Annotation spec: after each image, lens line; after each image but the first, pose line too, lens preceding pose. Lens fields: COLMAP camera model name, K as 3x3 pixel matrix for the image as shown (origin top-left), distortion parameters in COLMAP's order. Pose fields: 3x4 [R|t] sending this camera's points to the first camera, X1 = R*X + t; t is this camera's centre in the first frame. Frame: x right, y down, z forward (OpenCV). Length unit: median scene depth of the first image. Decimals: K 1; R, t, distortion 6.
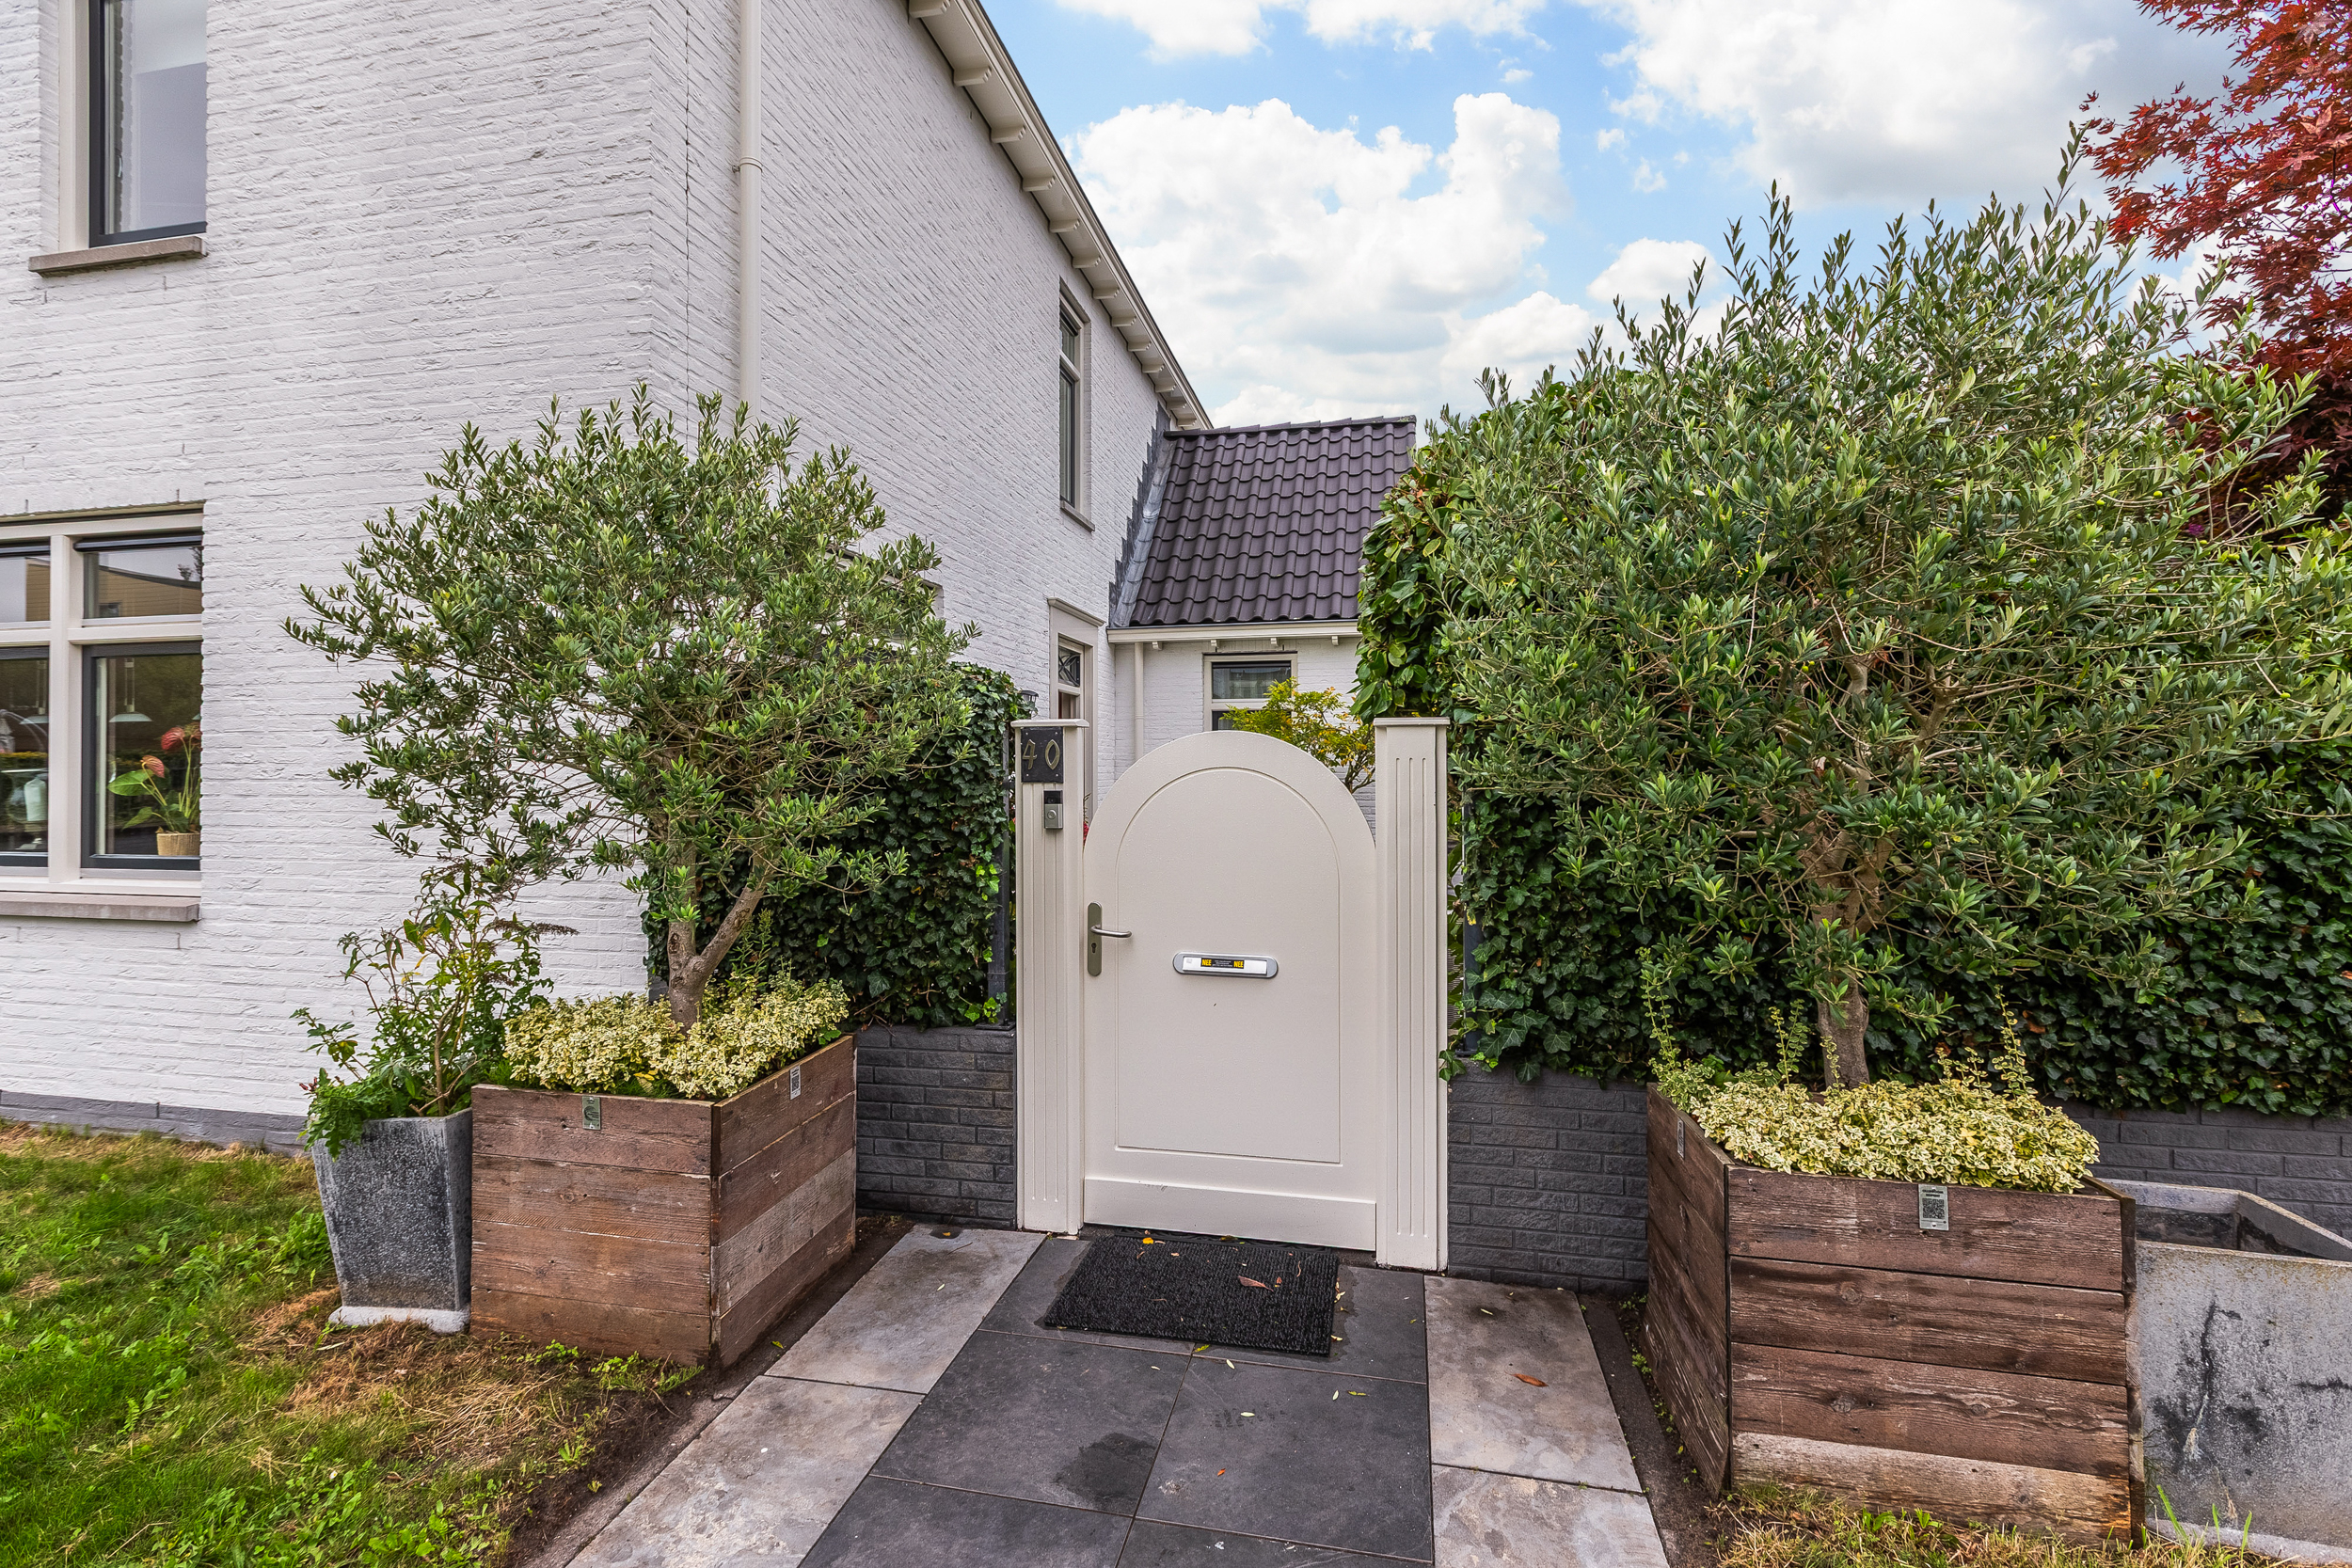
lens RADIAL K [[1062.3, 0, 1146.3], [0, 1062.3, 752.2], [0, 0, 1]] dist [0.003667, -0.000248]
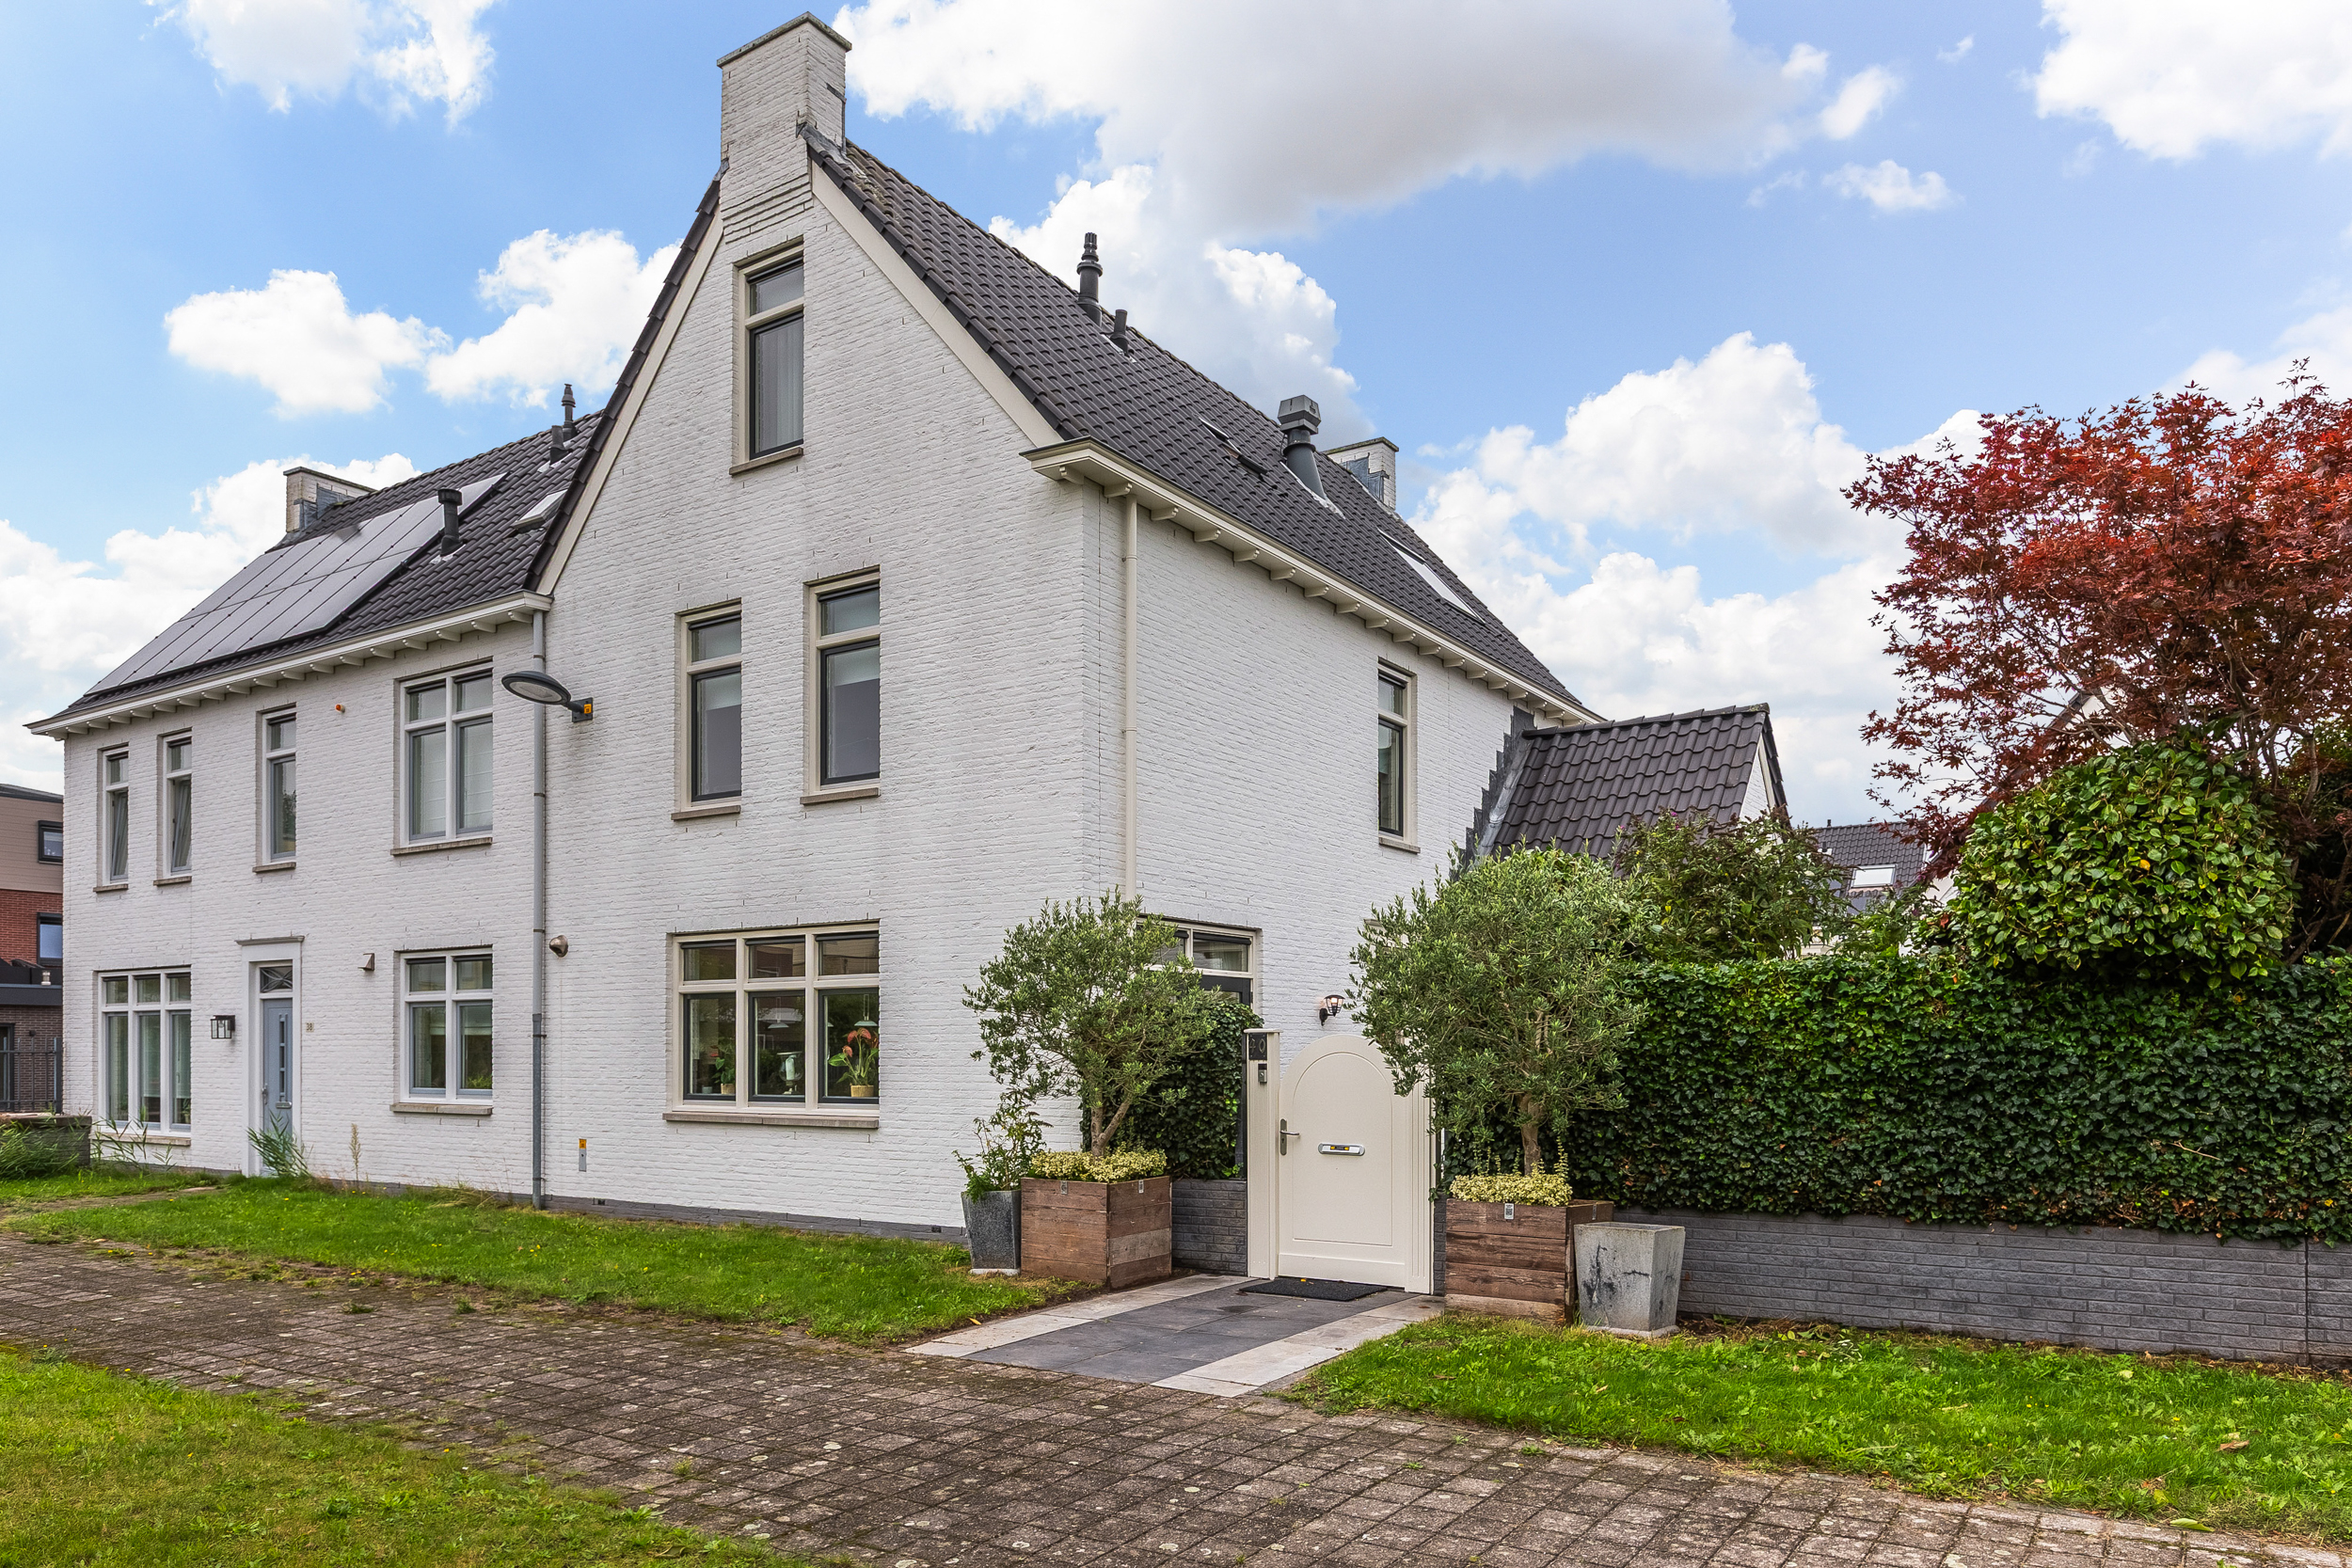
lens RADIAL K [[1522.5, 0, 1195.6], [0, 1522.5, 1021.2], [0, 0, 1]] dist [-0.001478, -0.000524]
pose [[0.937321, -0.006311, -0.348409, 0.811876], [0.004520, 0.999972, -0.005952, -0.028305], [0.348437, 0.004004, 0.937324, -1.791736]]
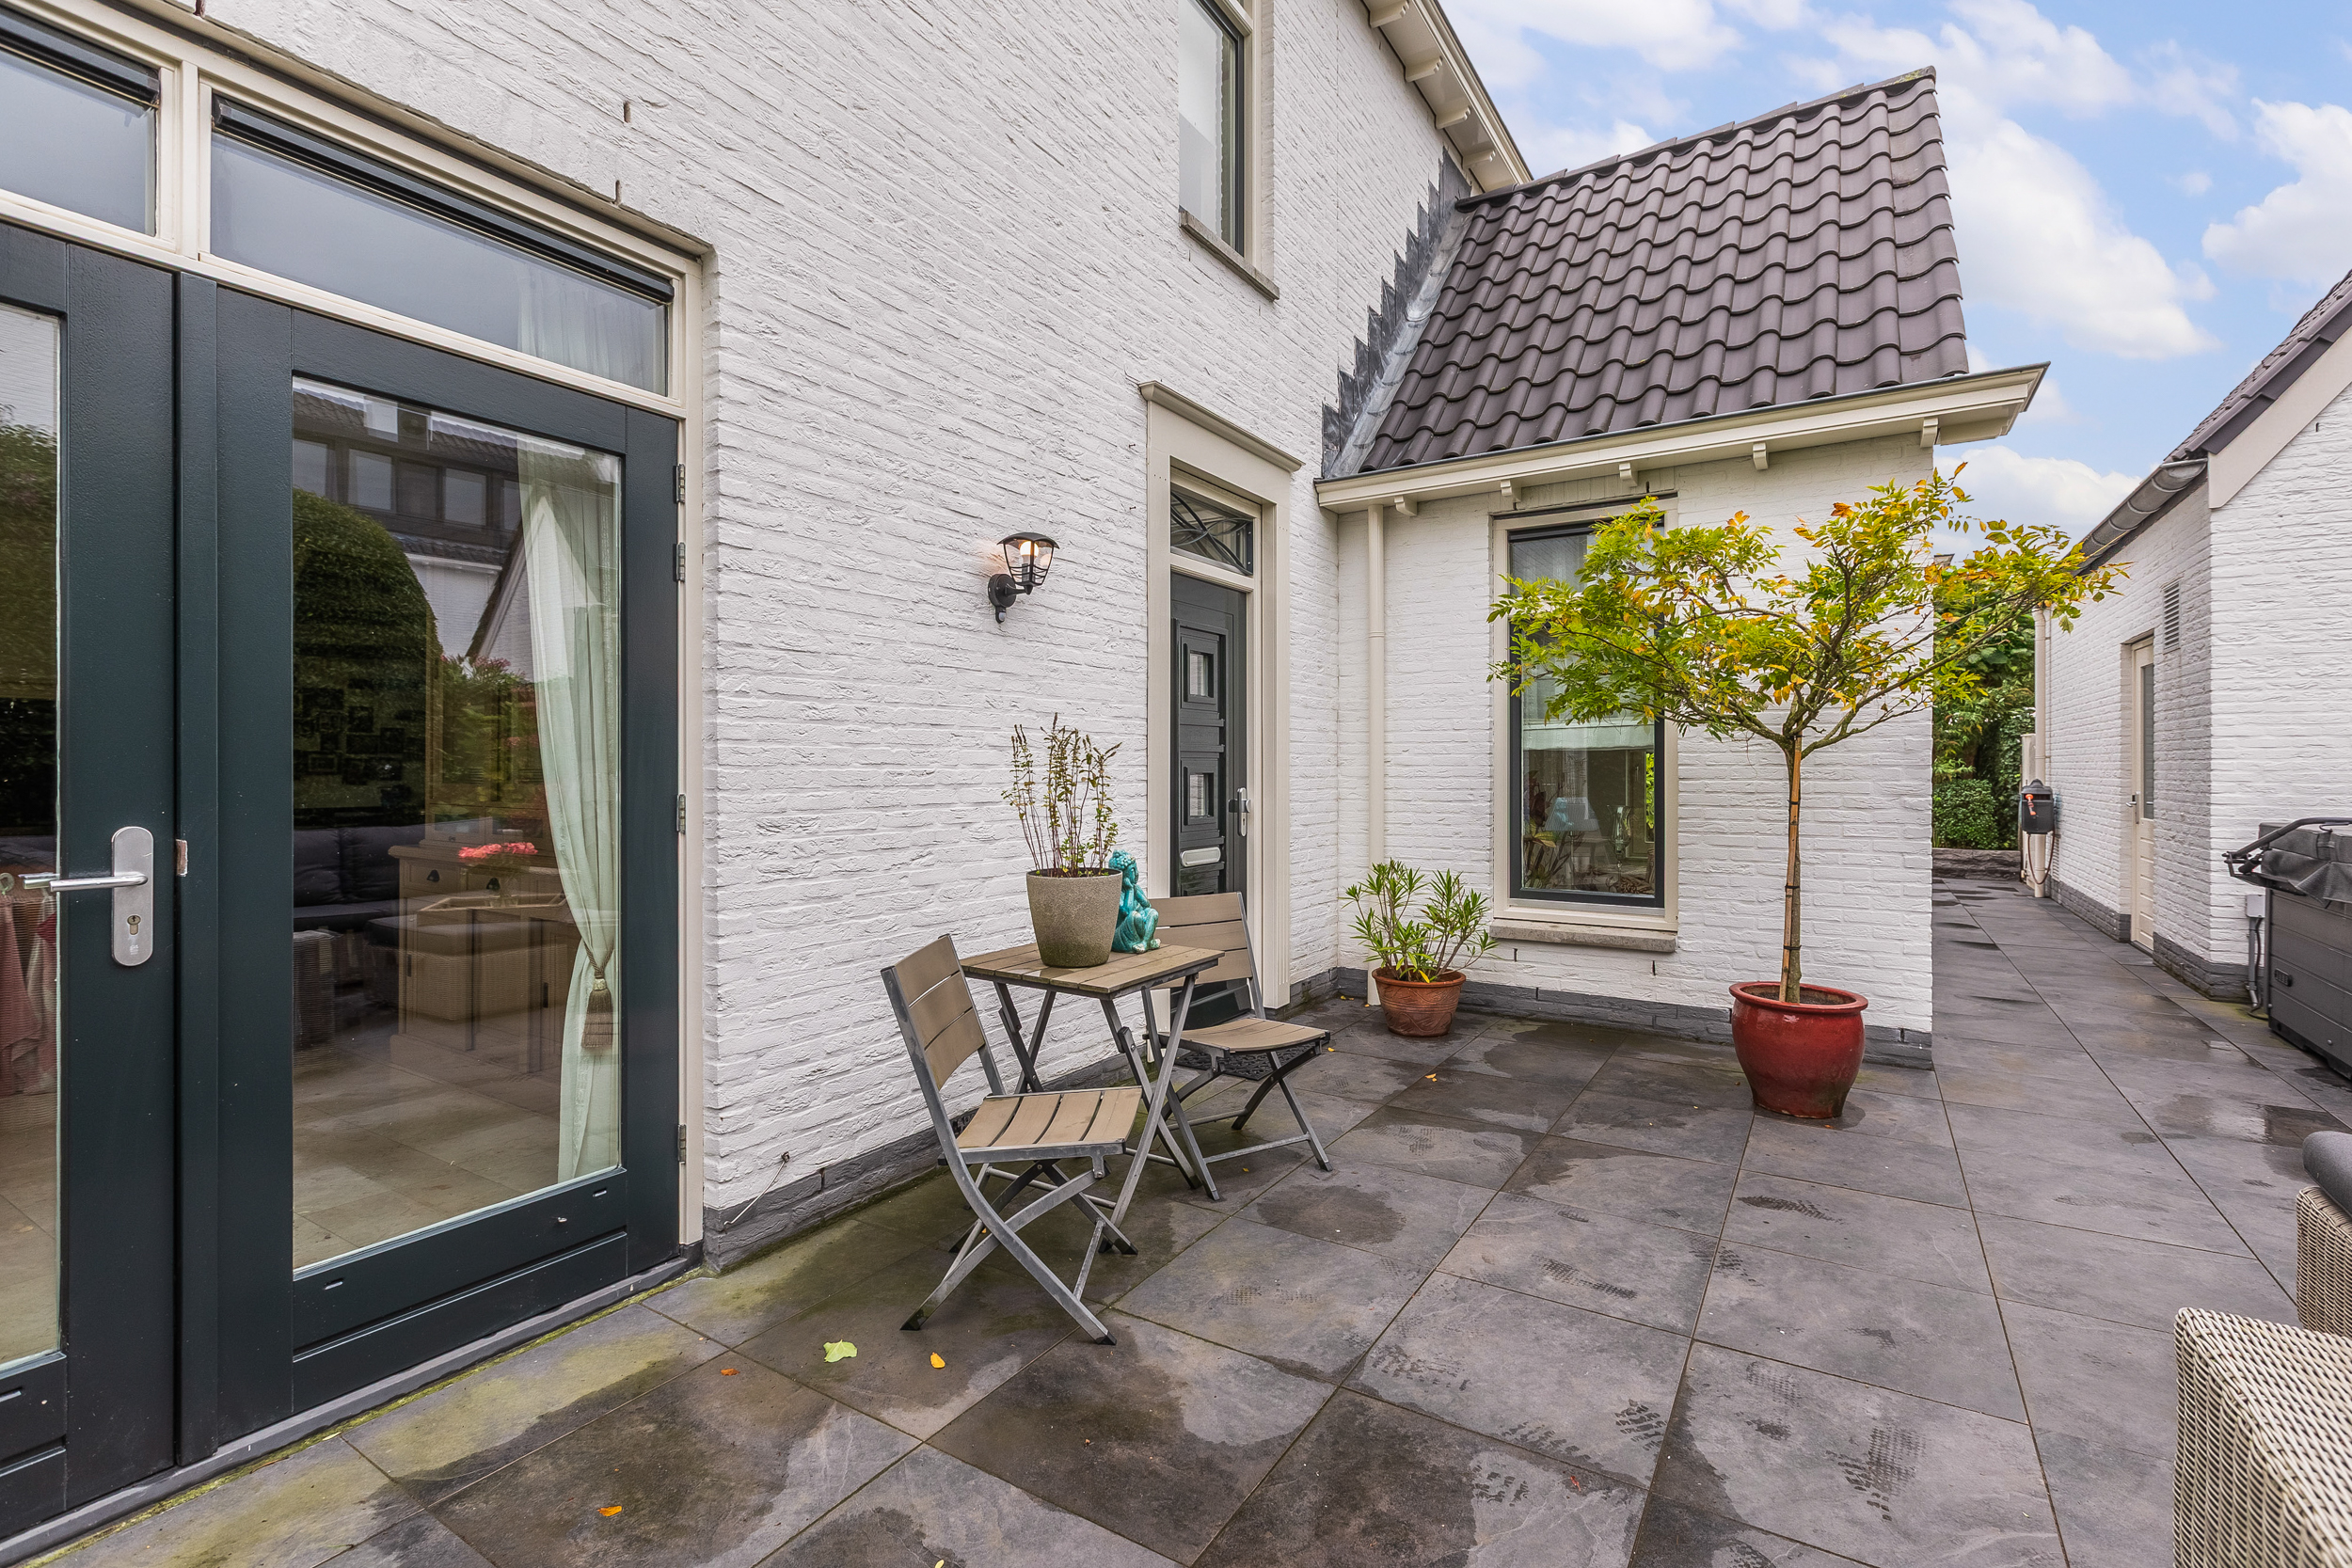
lens RADIAL K [[1062.3, 0, 1165.5], [0, 1062.3, 762.4], [0, 0, 1]] dist [0.003667, -0.000248]
pose [[0.945030, 0.001095, -0.326982, 0.209213], [0.002878, 0.999928, 0.011667, 0.083336], [0.326972, -0.011966, 0.944958, 1.176242]]
